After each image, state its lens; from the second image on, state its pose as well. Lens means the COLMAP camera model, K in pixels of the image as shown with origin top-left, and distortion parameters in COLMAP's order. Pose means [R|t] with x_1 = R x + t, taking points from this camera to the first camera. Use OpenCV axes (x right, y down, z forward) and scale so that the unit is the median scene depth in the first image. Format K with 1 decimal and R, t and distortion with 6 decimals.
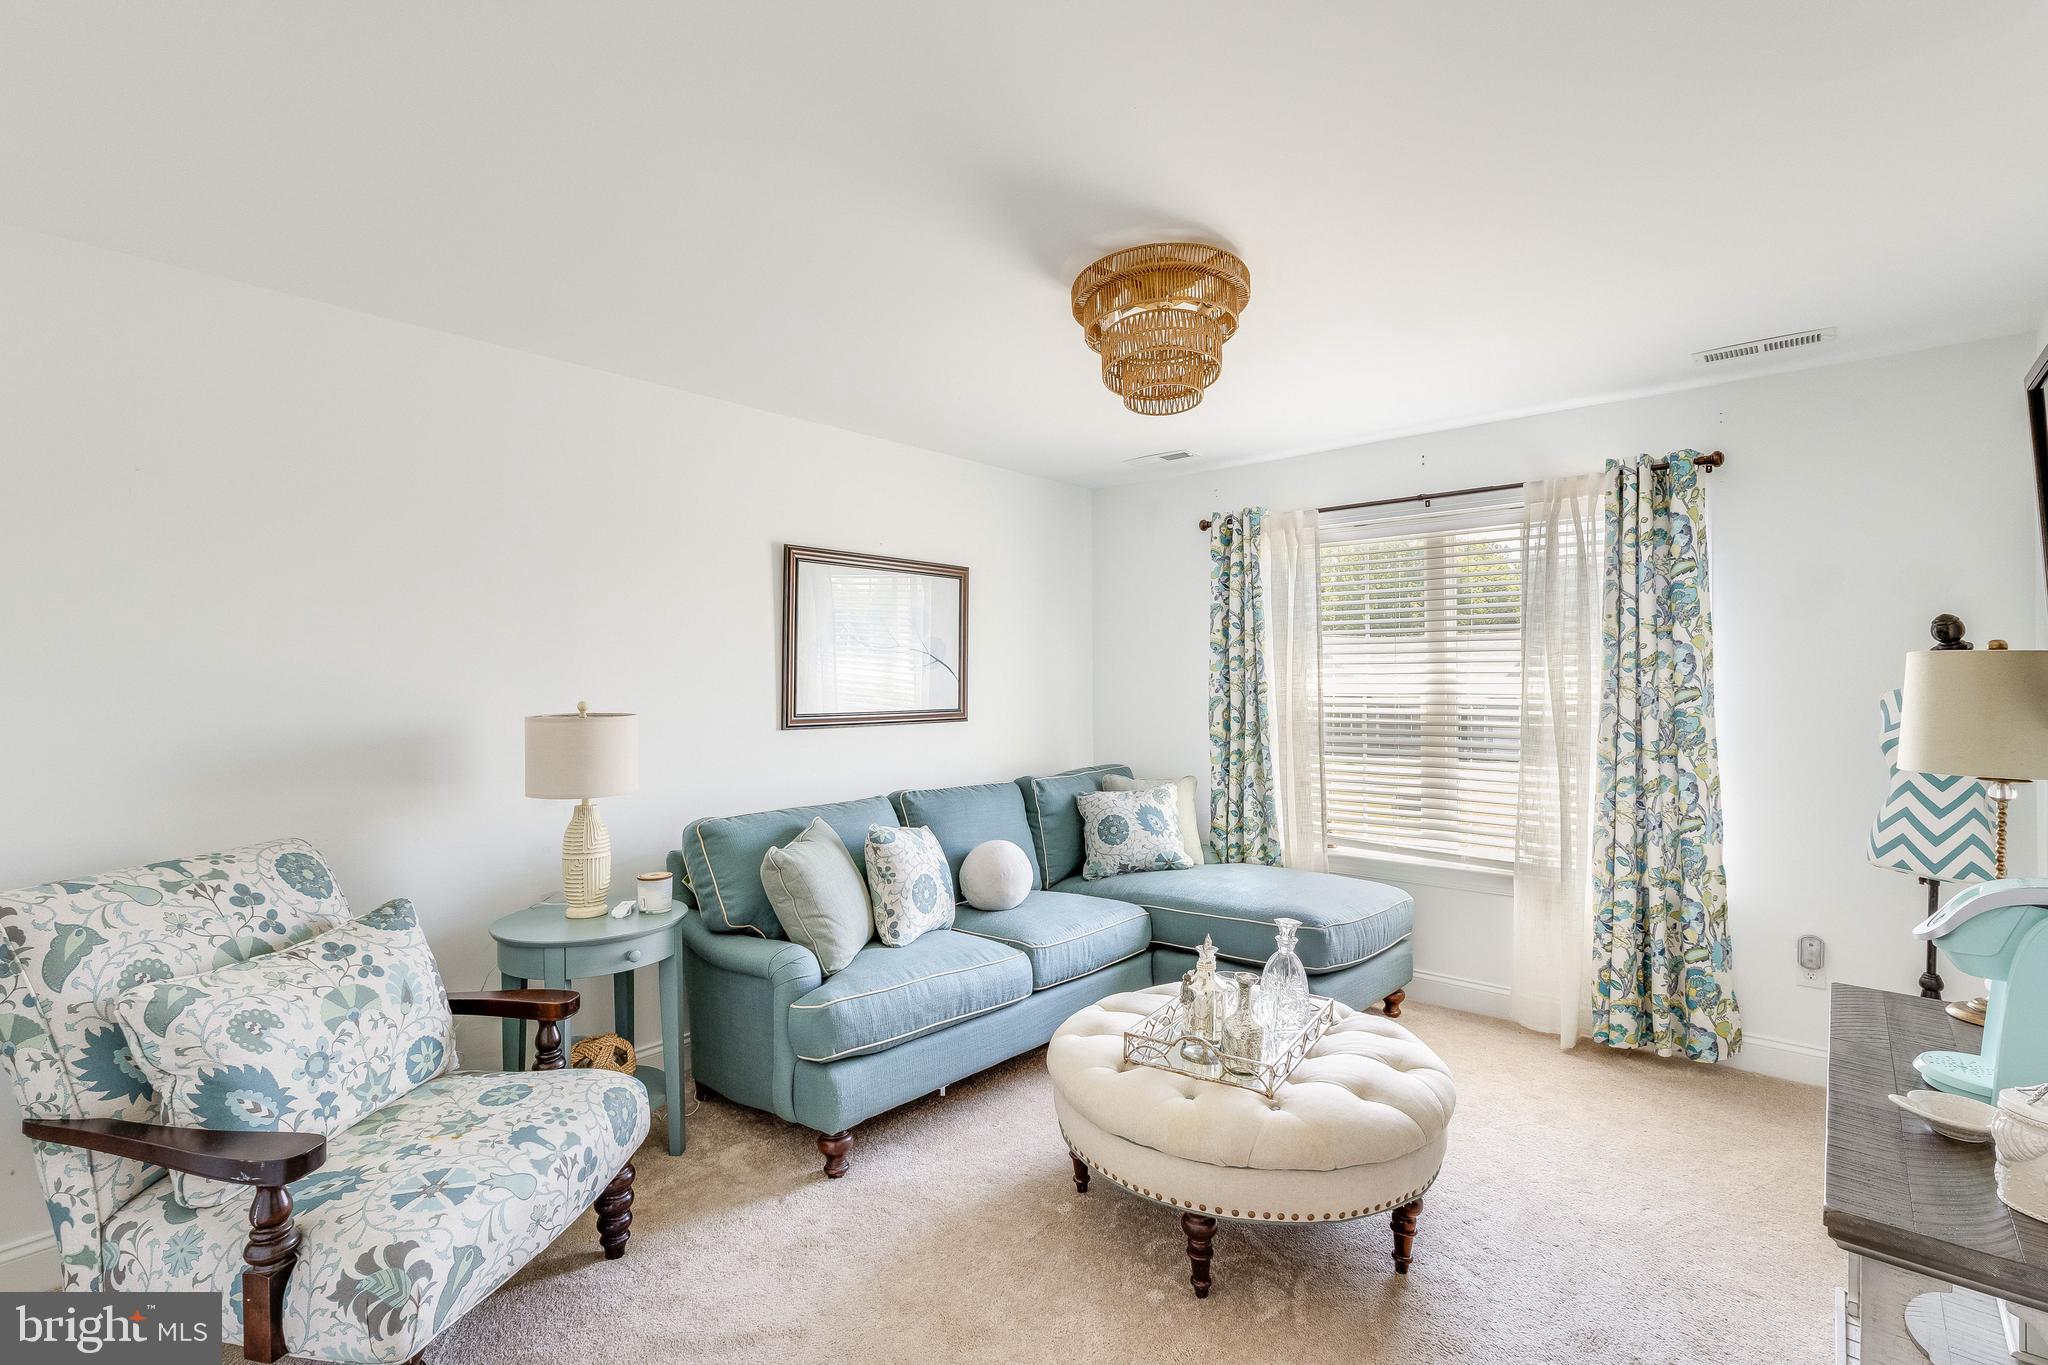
lens RADIAL K [[931.8, 0, 1024.0], [0, 931.8, 682.5], [0, 0, 1]] dist [0.000111, -0.000006]
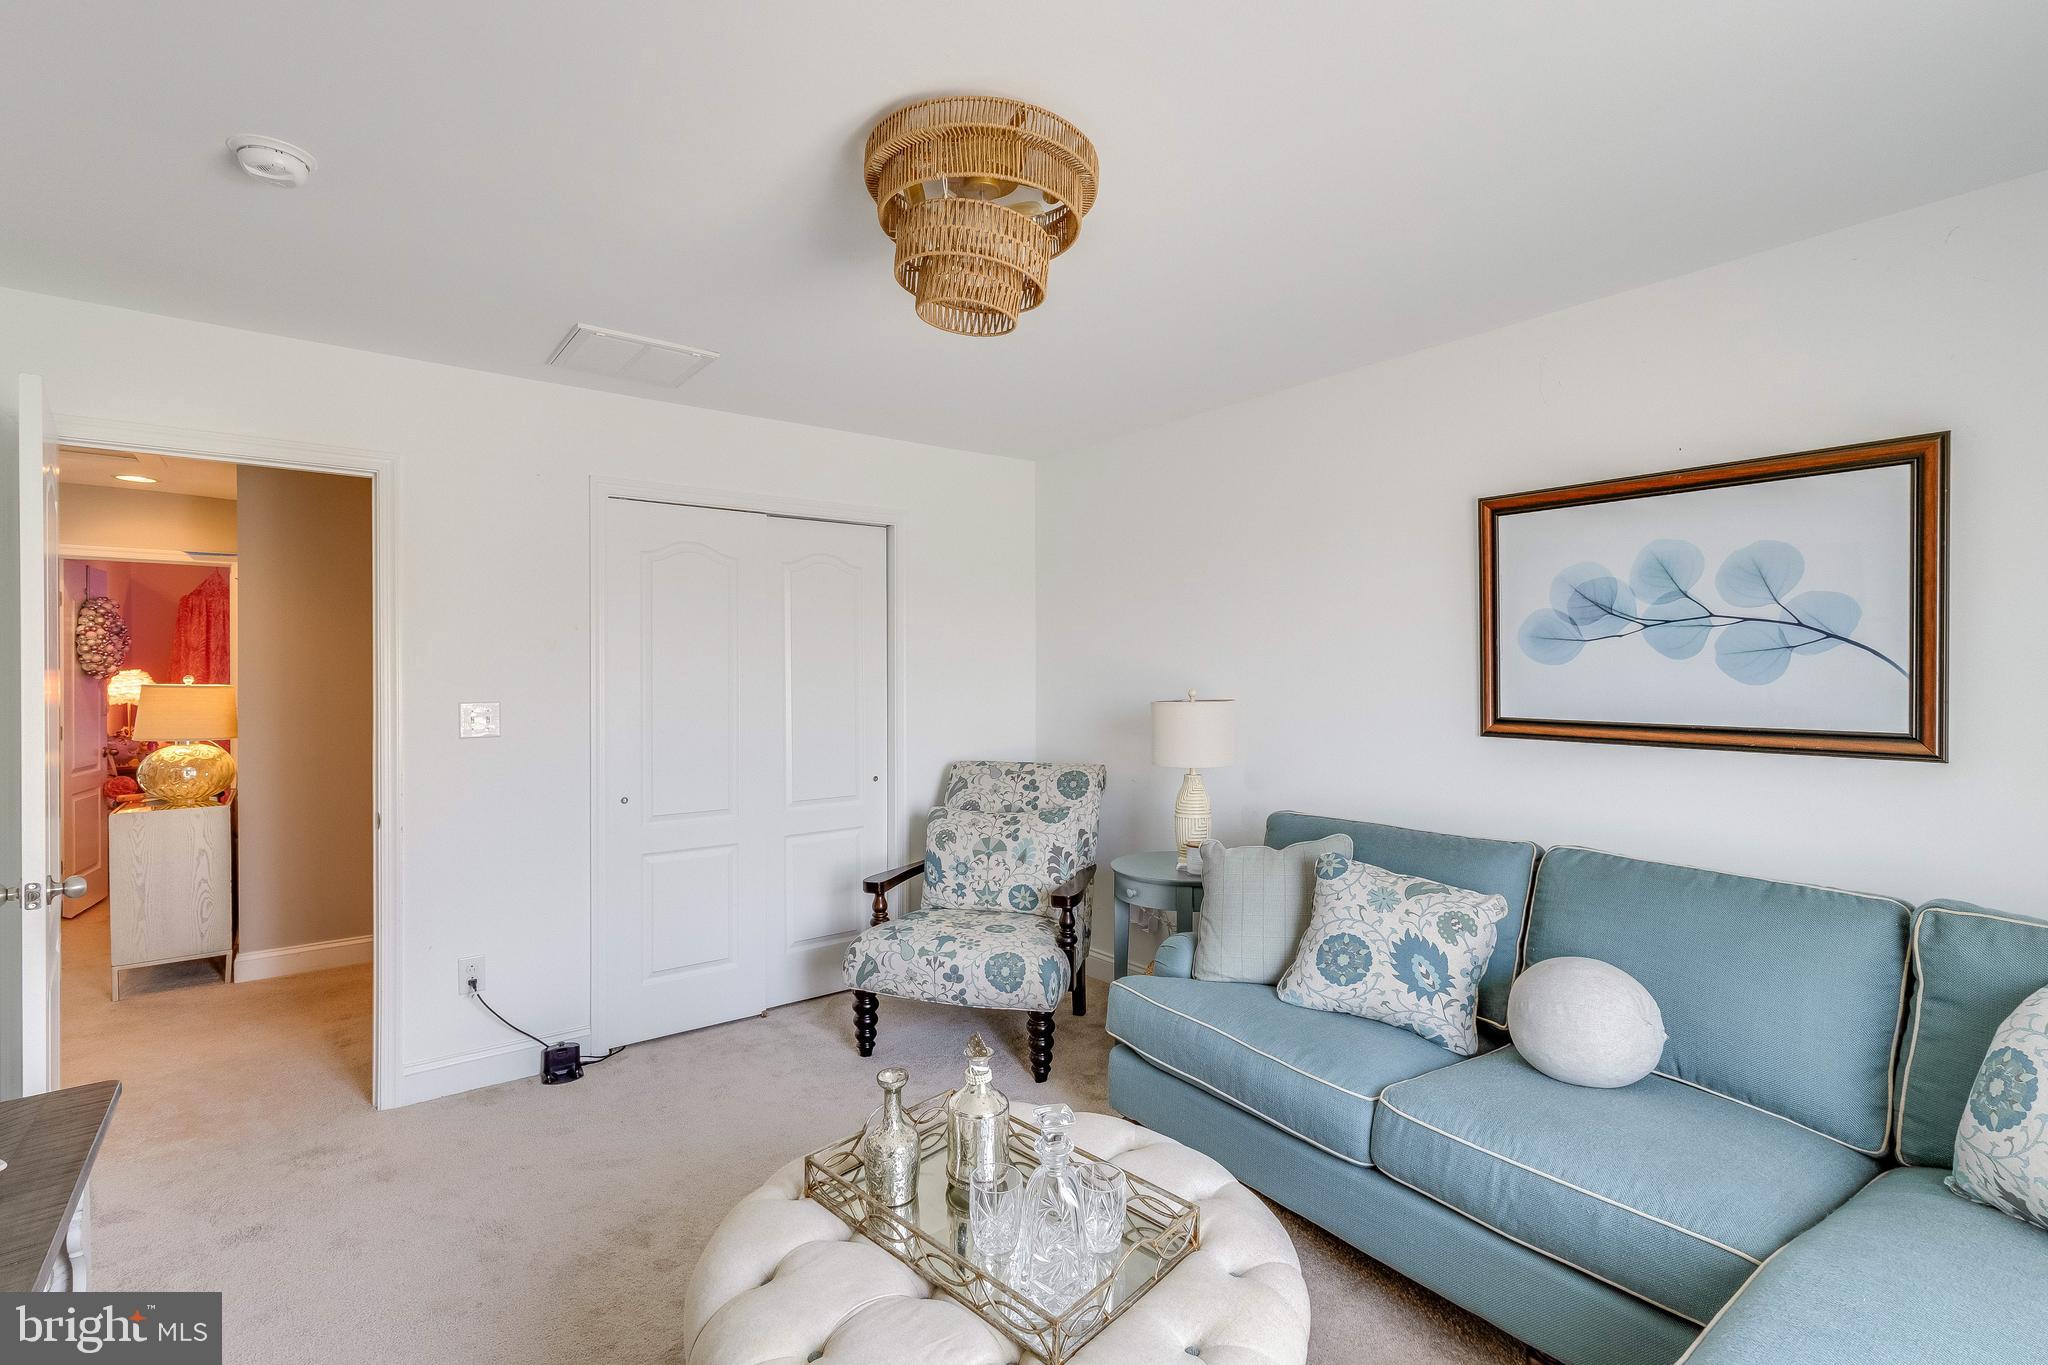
lens RADIAL K [[959.4, 0, 1024.0], [0, 959.4, 682.5], [0, 0, 1]] dist [0.000103, -0.000084]
pose [[-0.198284, 0.022023, -0.979897, 1.043924], [0.002712, 0.999756, 0.021920, -0.021885], [0.980141, 0.001689, -0.198295, 1.345006]]
